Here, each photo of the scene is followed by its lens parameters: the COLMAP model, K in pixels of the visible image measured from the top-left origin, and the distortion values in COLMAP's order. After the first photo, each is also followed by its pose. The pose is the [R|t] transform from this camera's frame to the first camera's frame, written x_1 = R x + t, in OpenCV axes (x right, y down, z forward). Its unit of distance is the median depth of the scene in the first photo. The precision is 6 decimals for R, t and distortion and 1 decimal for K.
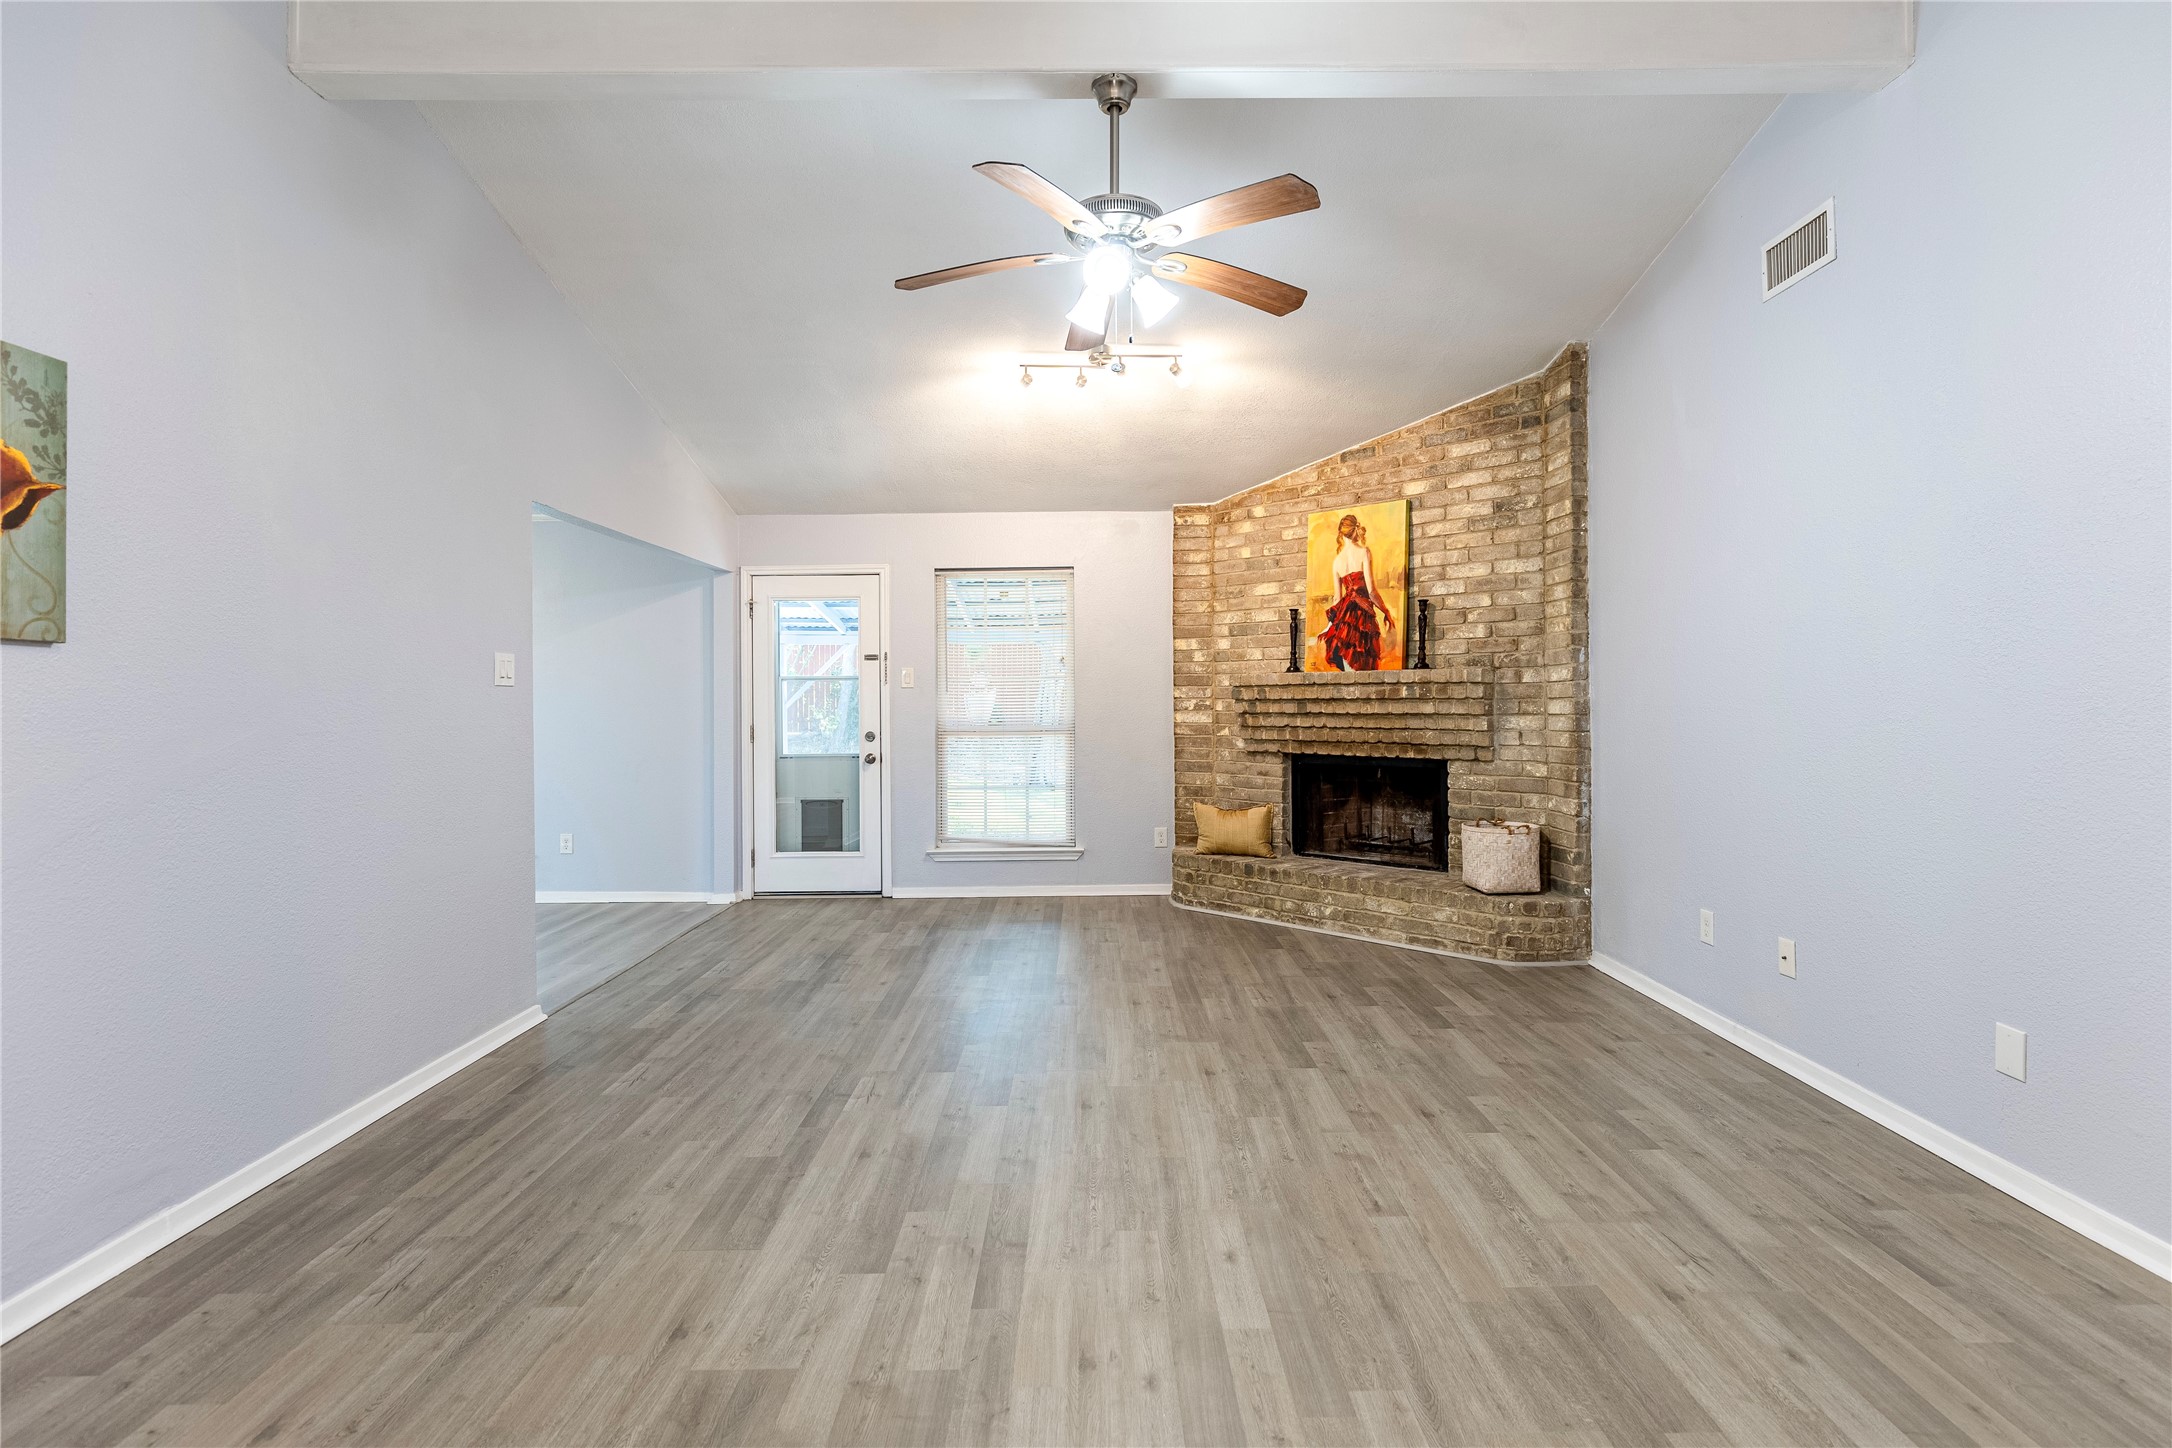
lens RADIAL K [[1035.2, 0, 1086.1], [0, 1035.2, 695.7], [0, 0, 1]] dist [0.000151, -0.001328]
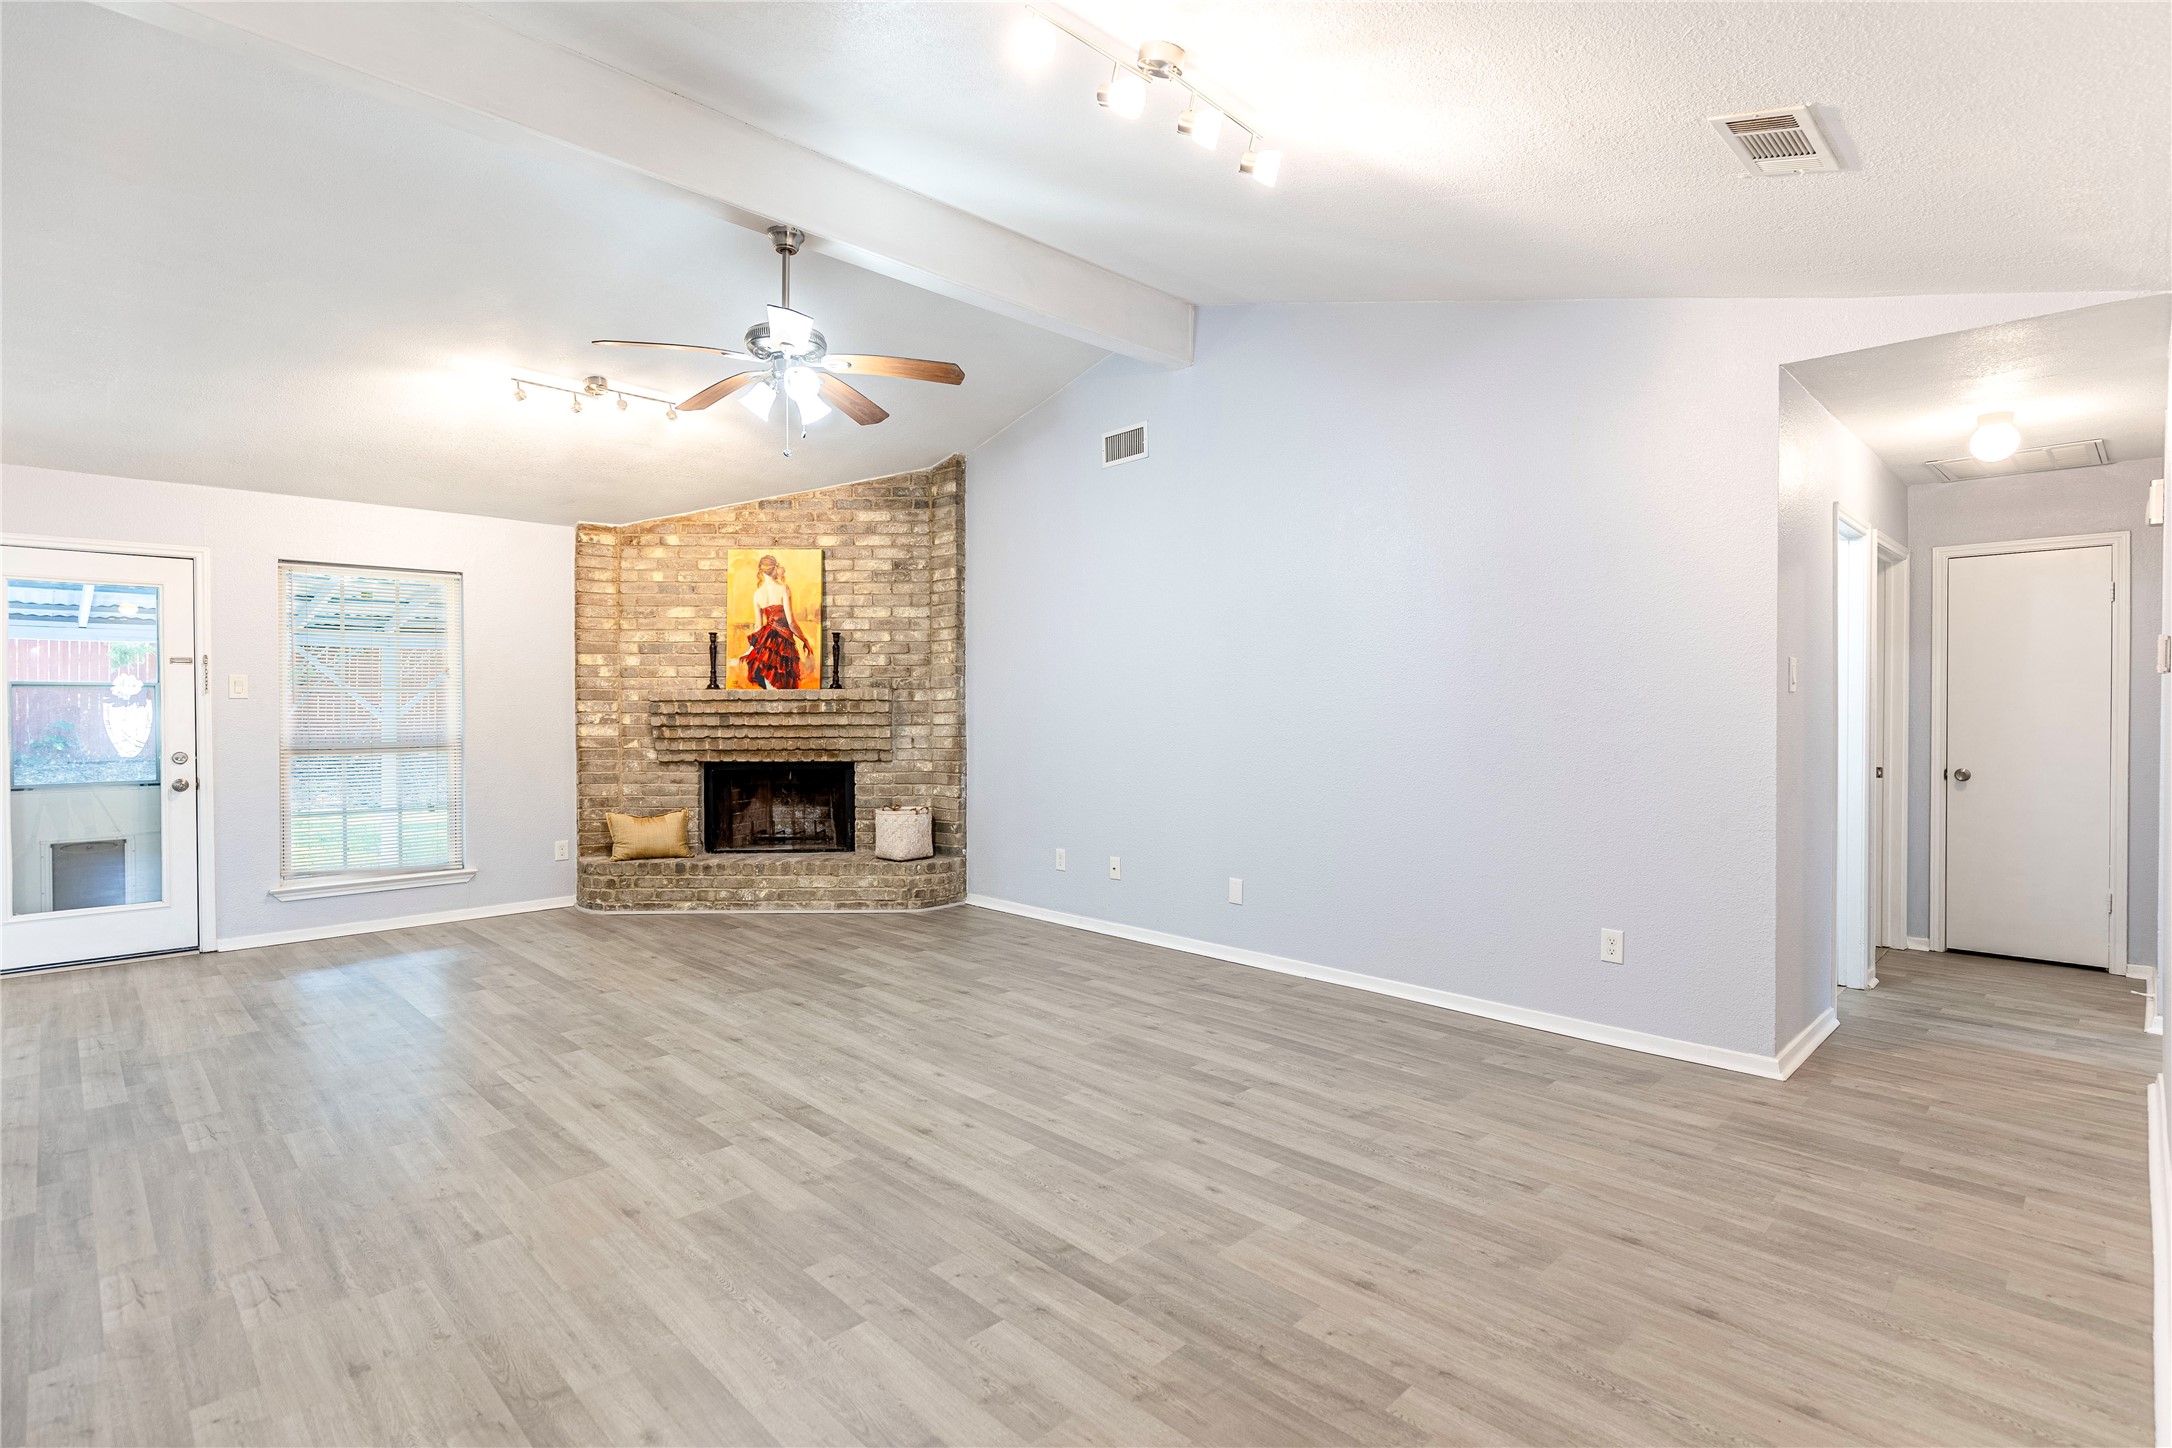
lens RADIAL K [[1058.9, 0, 1097.0], [0, 1058.9, 723.1], [0, 0, 1]] dist [0.001652, -0.000835]
pose [[0.709626, -0.003114, 0.704572, -0.364765], [-0.002870, 0.999969, 0.007311, 0.005310], [-0.704573, -0.007210, 0.709595, -0.123409]]
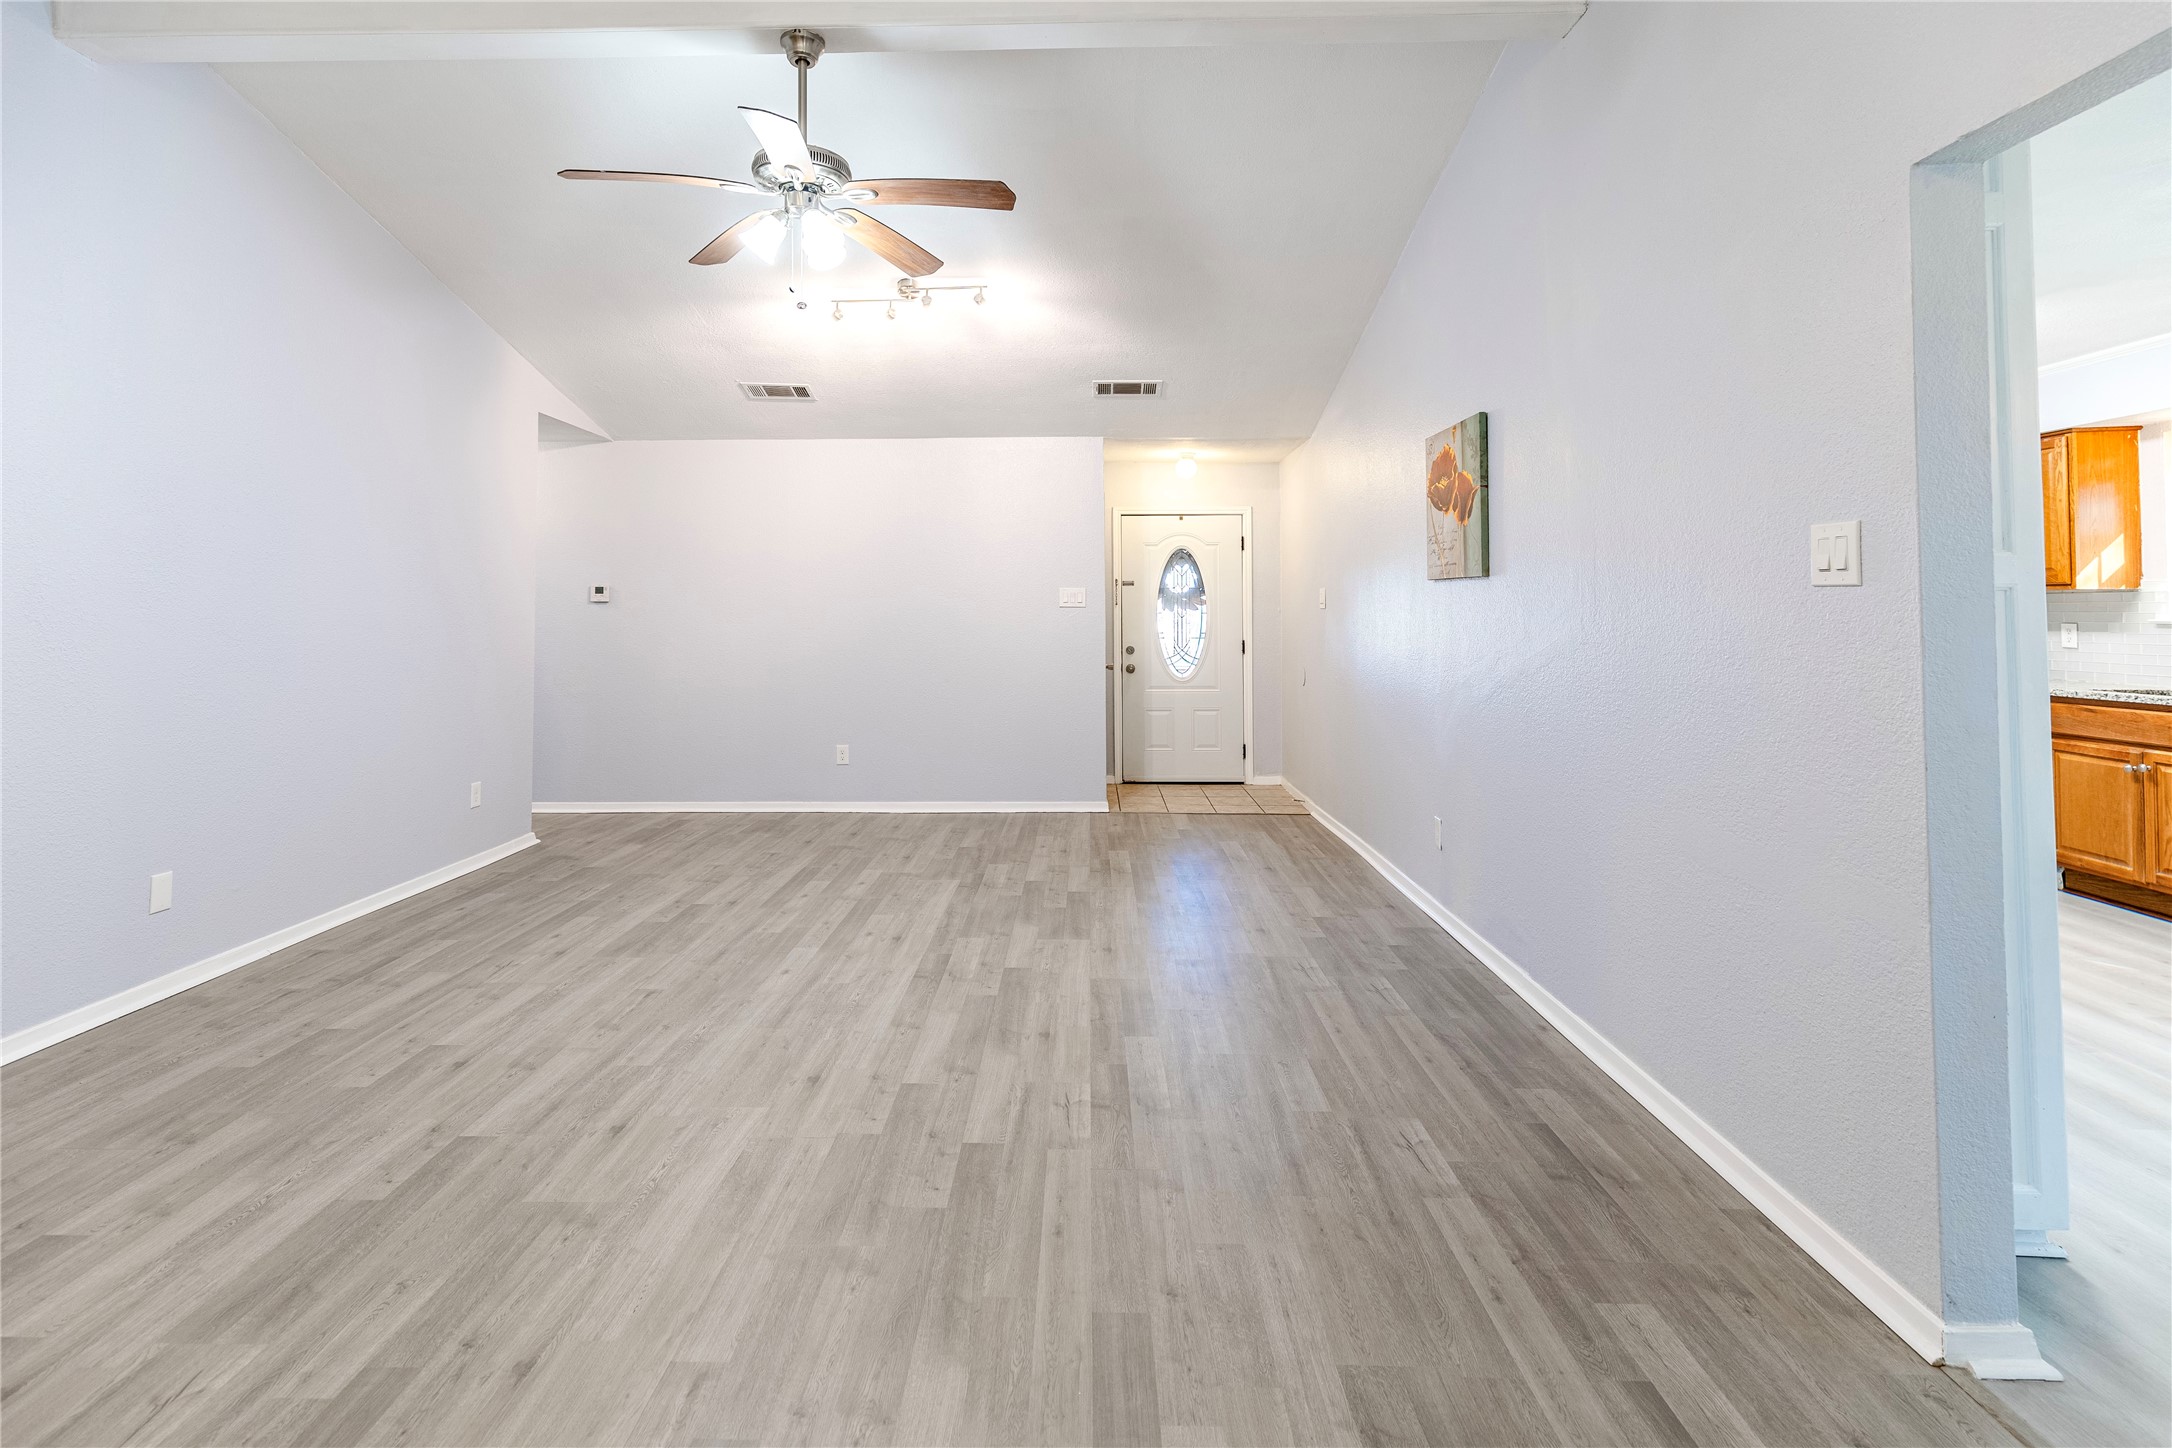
lens RADIAL K [[1022.3, 0, 1056.3], [0, 1022.3, 579.3], [0, 0, 1]] dist [0.006550, 0.000107]
pose [[-0.999464, 0.014229, 0.029471, -0.148685], [0.013314, 0.999430, -0.031035, 0.000967], [-0.029896, -0.030626, -0.999084, 1.172014]]
